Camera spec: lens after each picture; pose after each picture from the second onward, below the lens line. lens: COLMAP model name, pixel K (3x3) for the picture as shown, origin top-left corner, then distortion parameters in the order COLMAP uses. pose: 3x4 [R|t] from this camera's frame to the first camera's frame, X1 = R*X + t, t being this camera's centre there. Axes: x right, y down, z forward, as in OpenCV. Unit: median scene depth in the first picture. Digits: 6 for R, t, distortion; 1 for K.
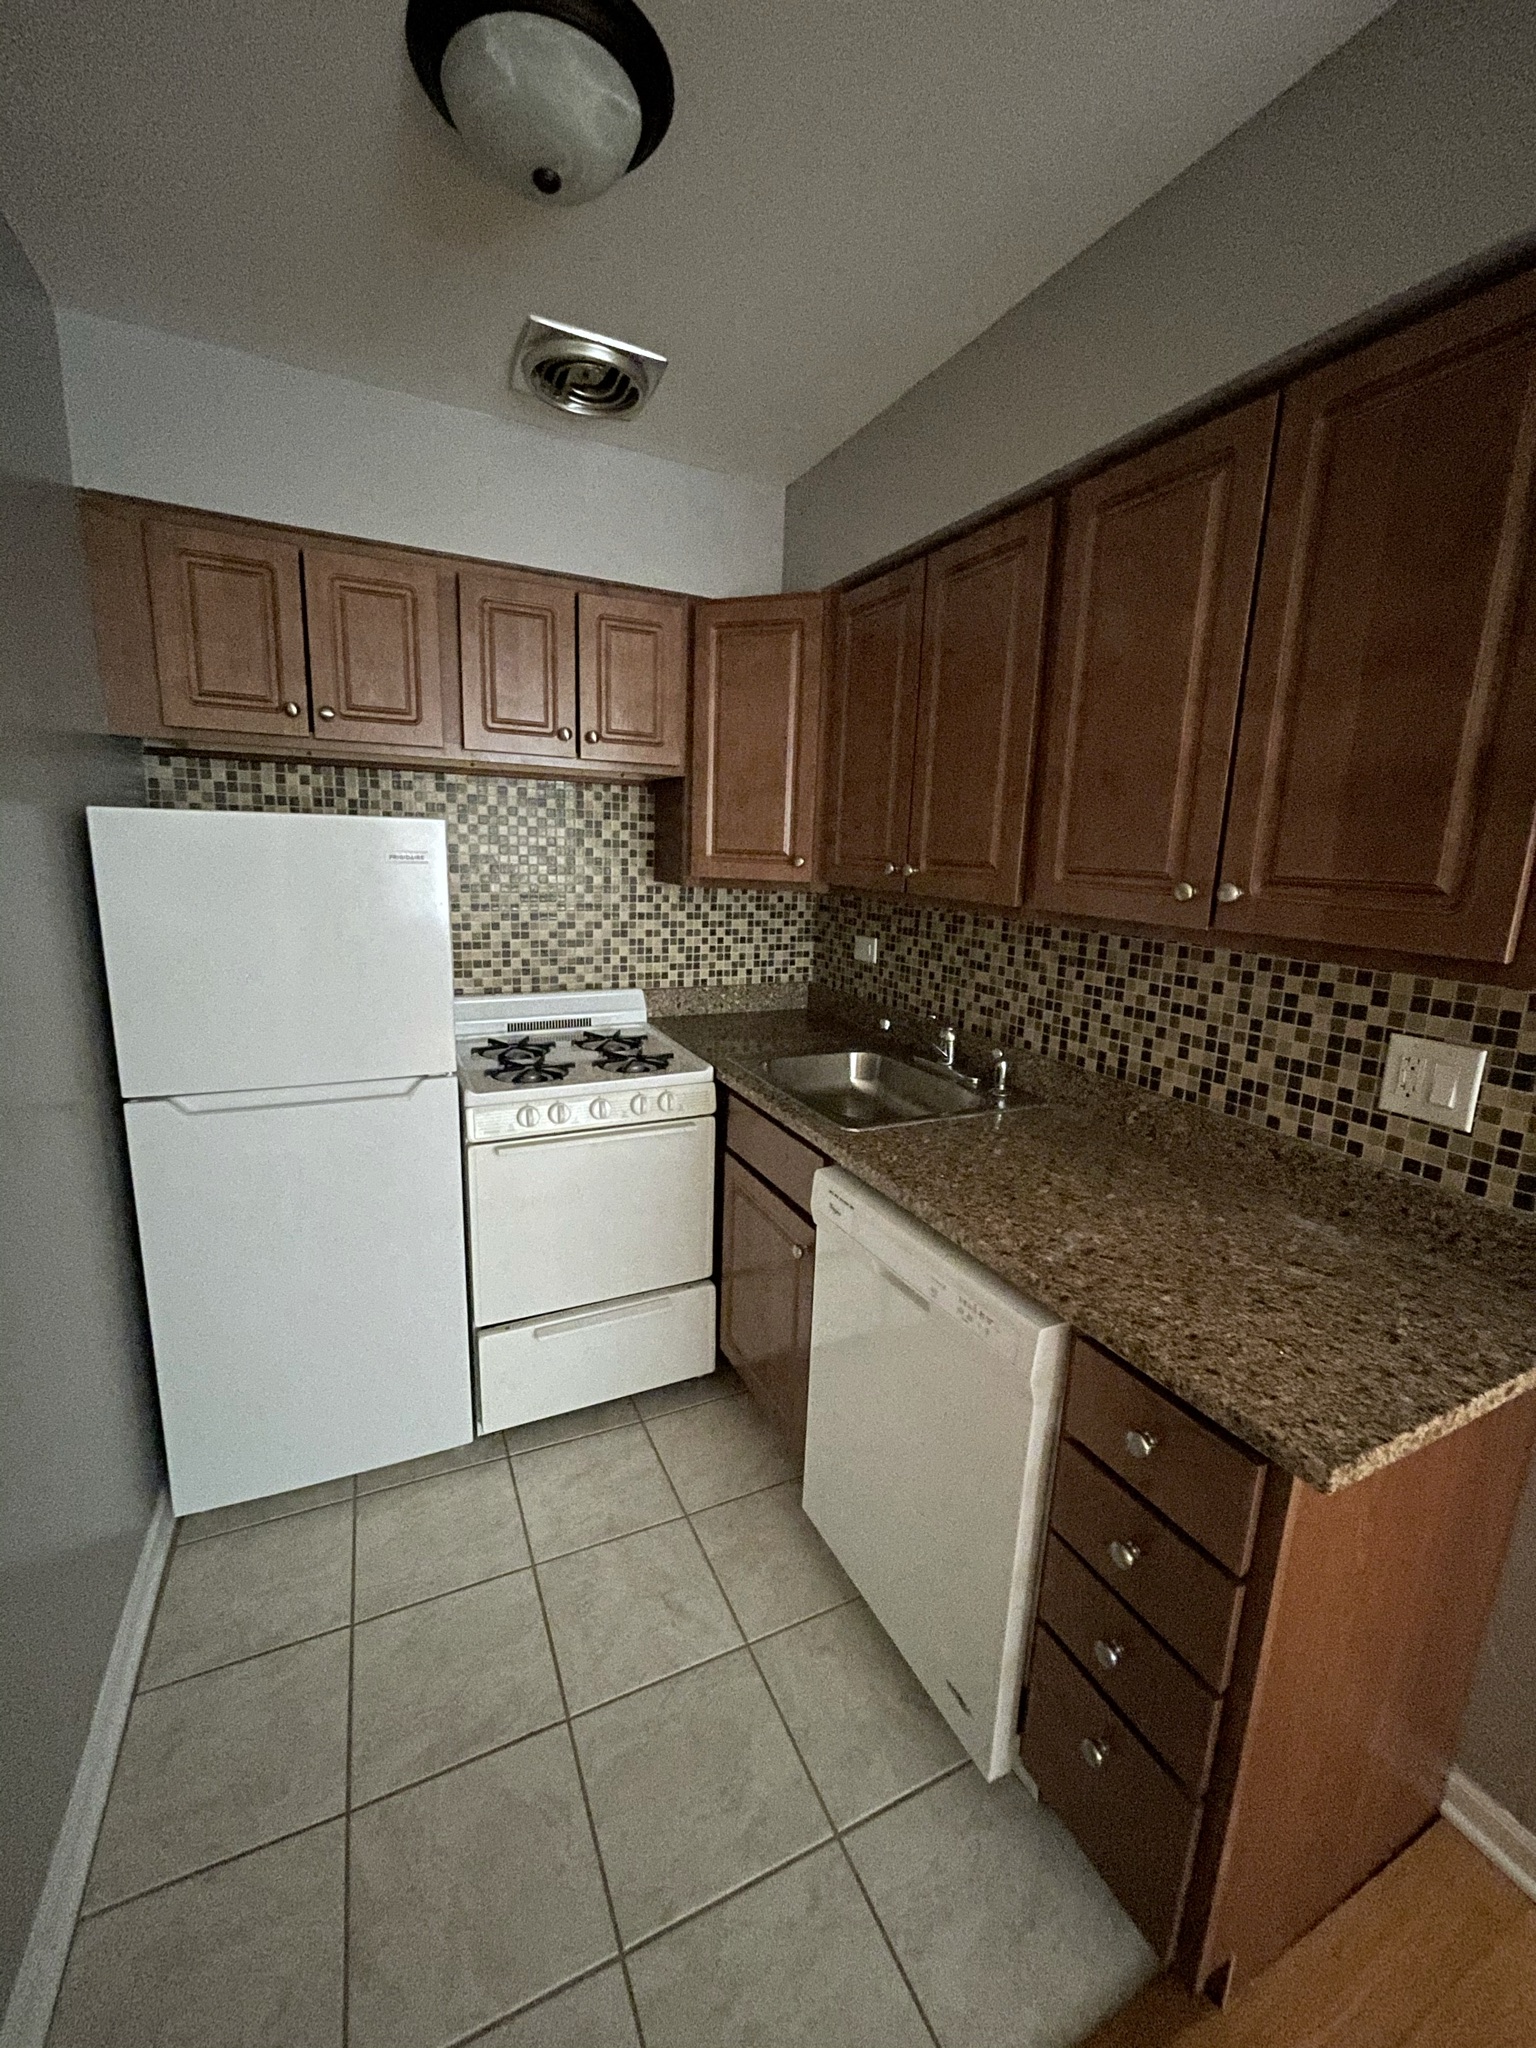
lens RADIAL K [[828.2, 0, 767.0], [0, 828.2, 1004.1], [0, 0, 1]] dist [-0.007980, 0.001346]
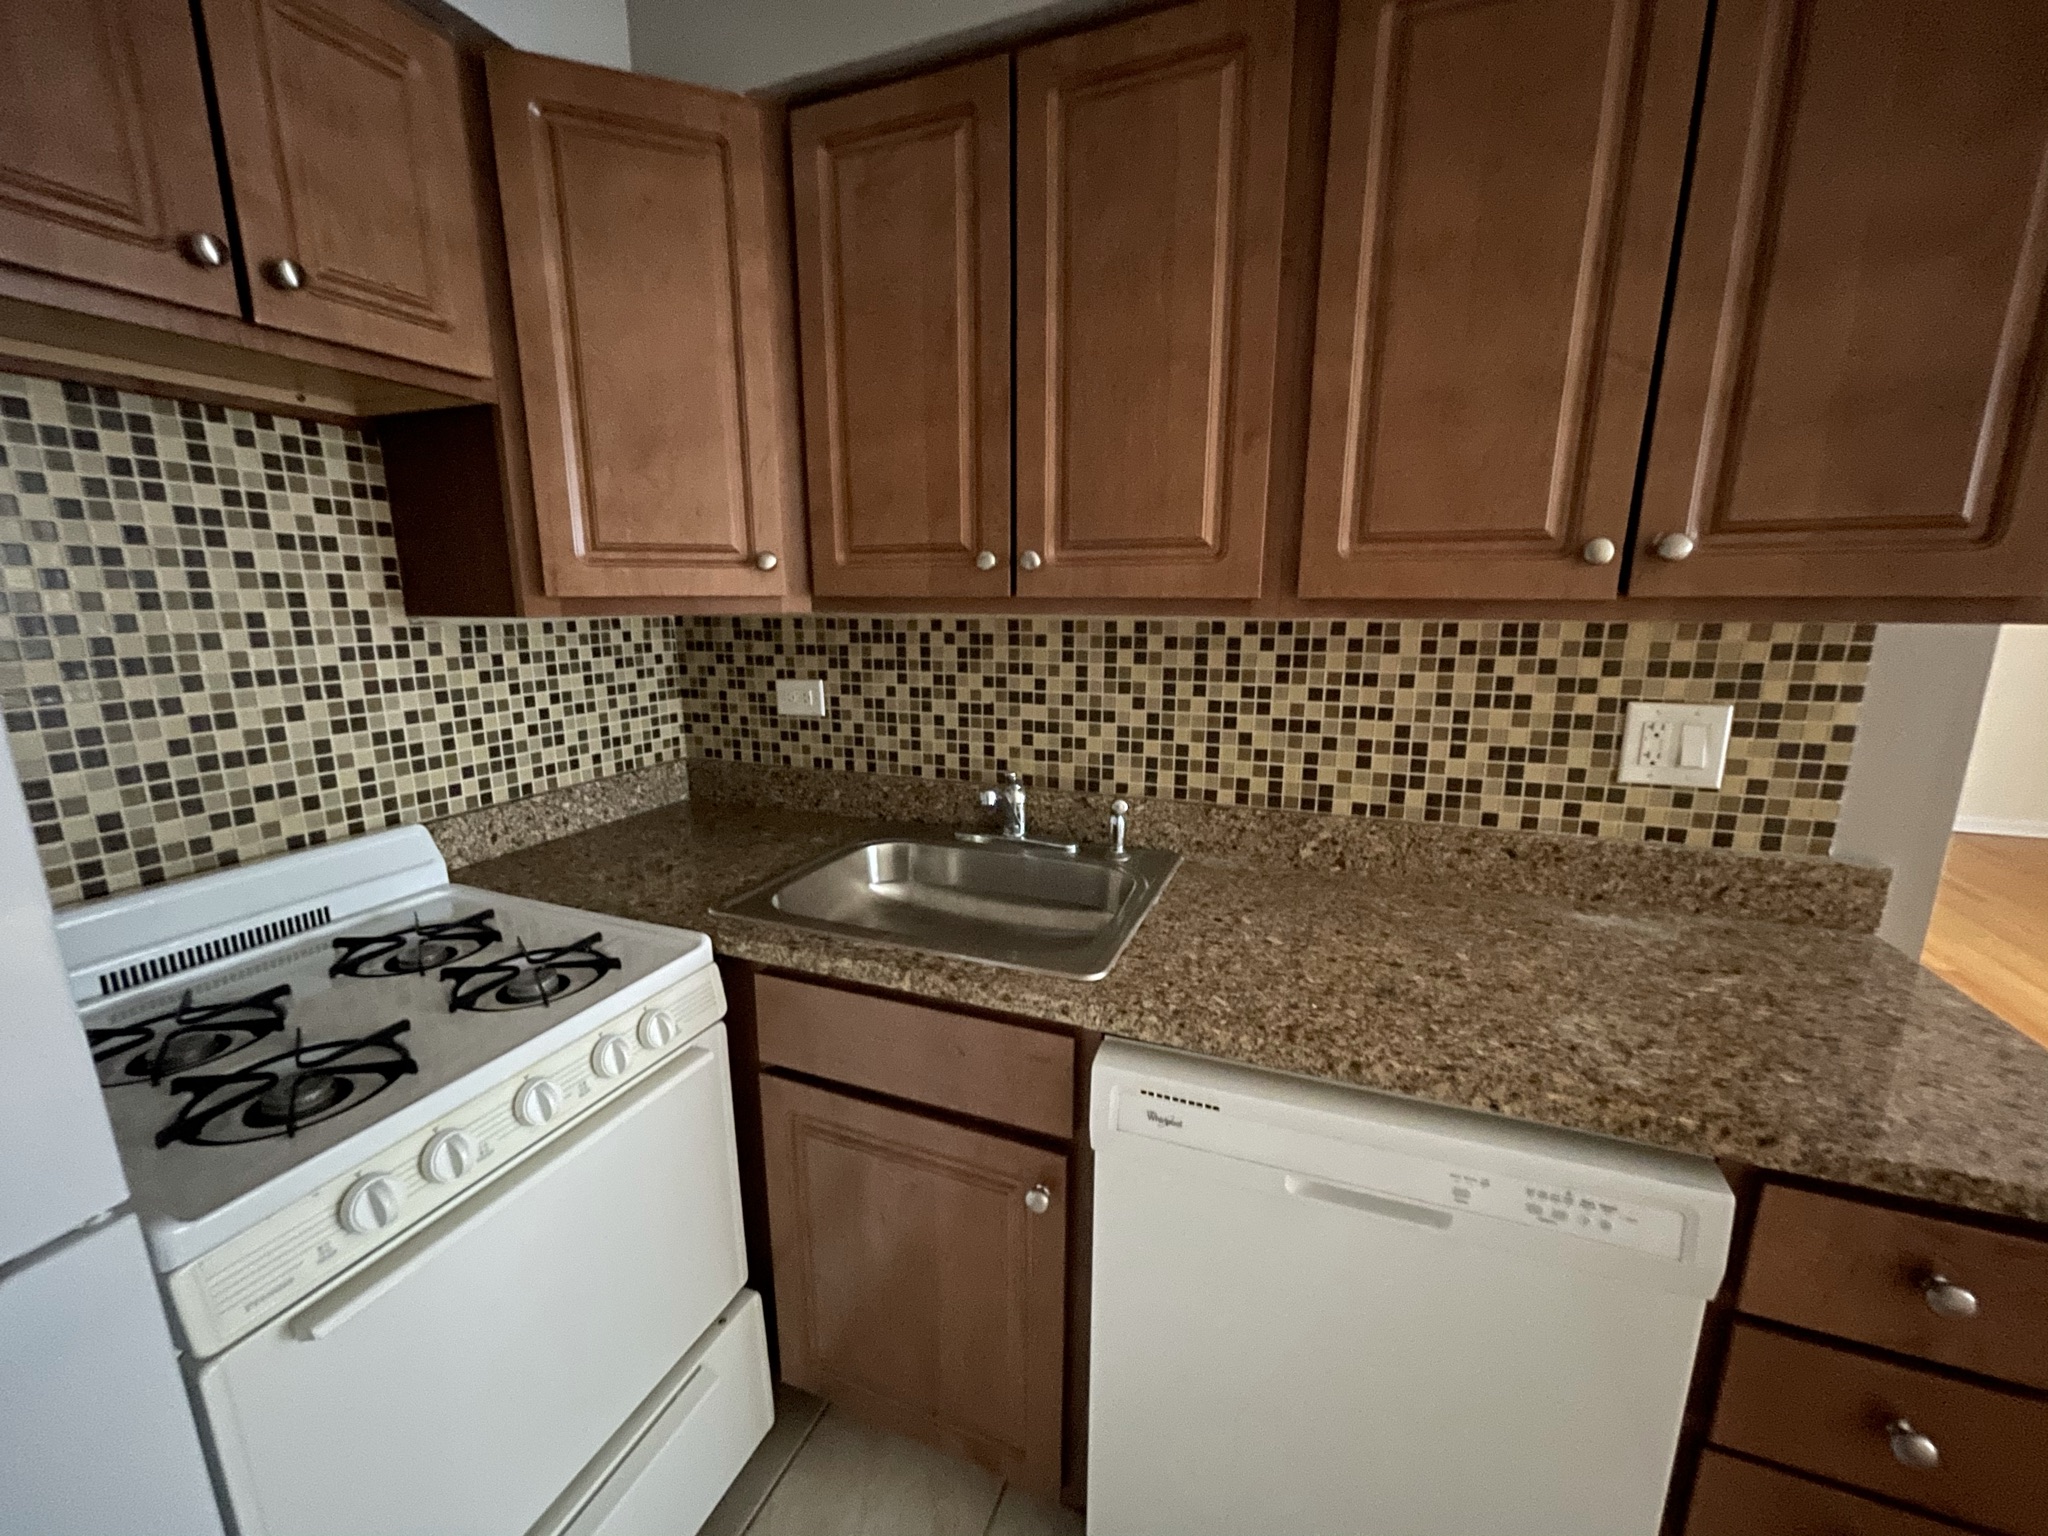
lens RADIAL K [[828.2, 0, 1012.4], [0, 828.2, 764.9], [0, 0, 1]] dist [-0.007980, 0.001346]
pose [[0.748430, -0.171106, 0.640761, -0.267345], [0.153818, 0.984586, 0.083255, -0.054780], [-0.645130, 0.036250, 0.763213, 0.480402]]
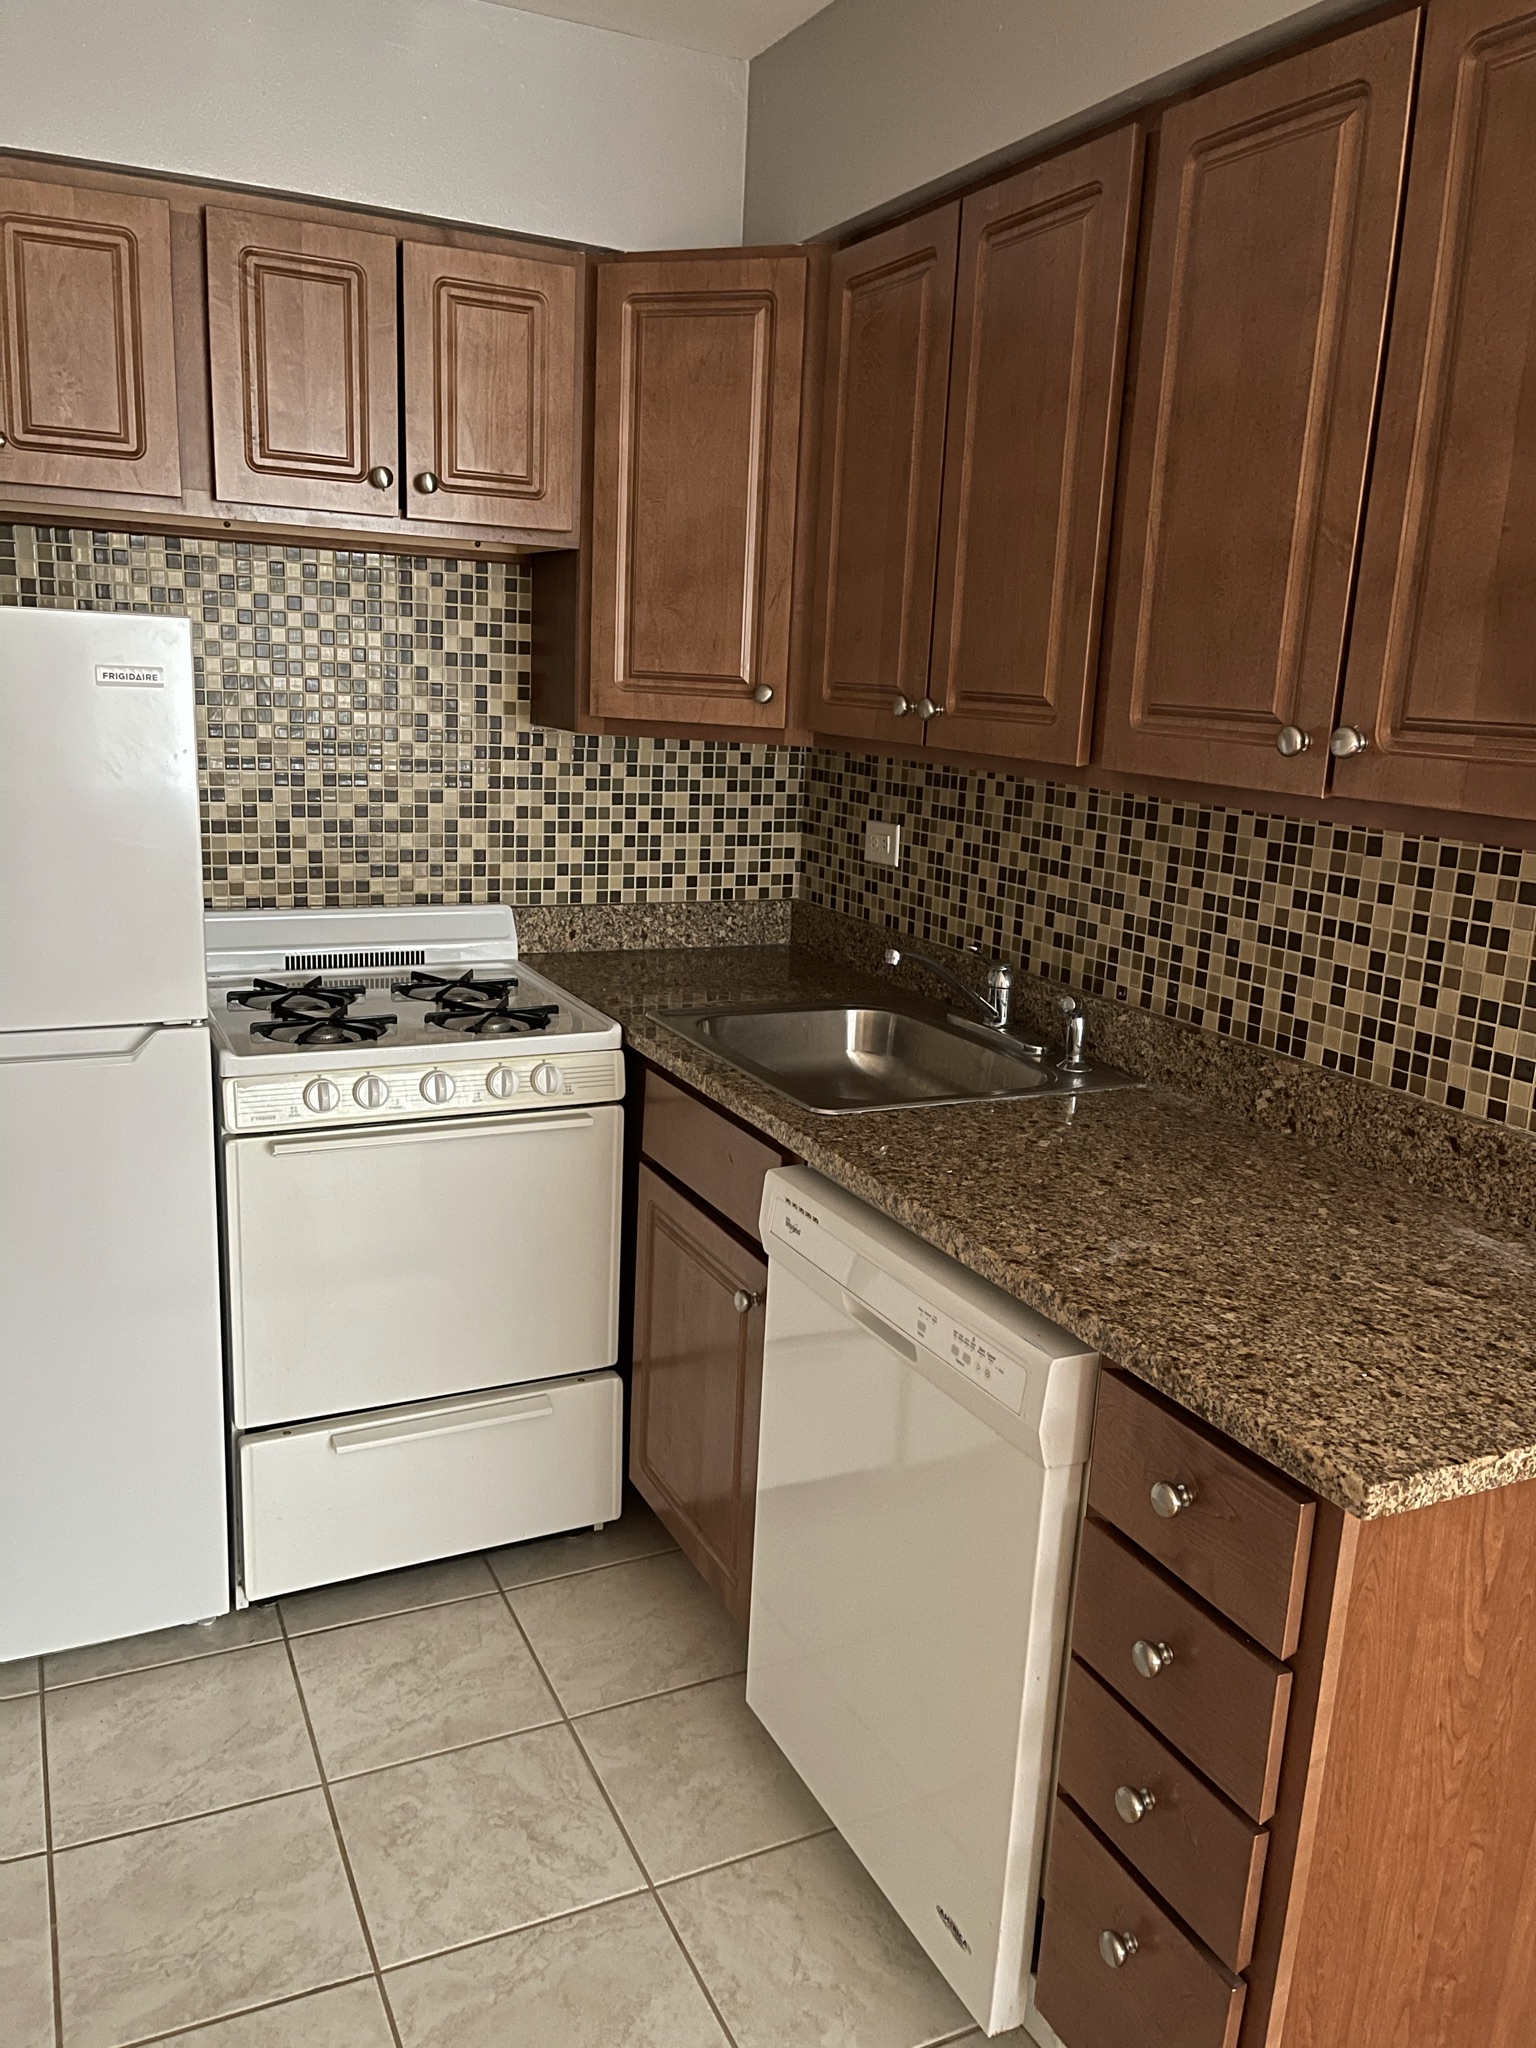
lens RADIAL K [[1556.5, 0, 773.1], [0, 1556.5, 1021.0], [0, 0, 1]] dist [0.033622, -0.022540]
pose [[0.999919, 0.011118, 0.006156, 0.045386], [-0.011315, 0.999395, 0.032902, 0.035509], [-0.005786, -0.032969, 0.999440, -0.180780]]
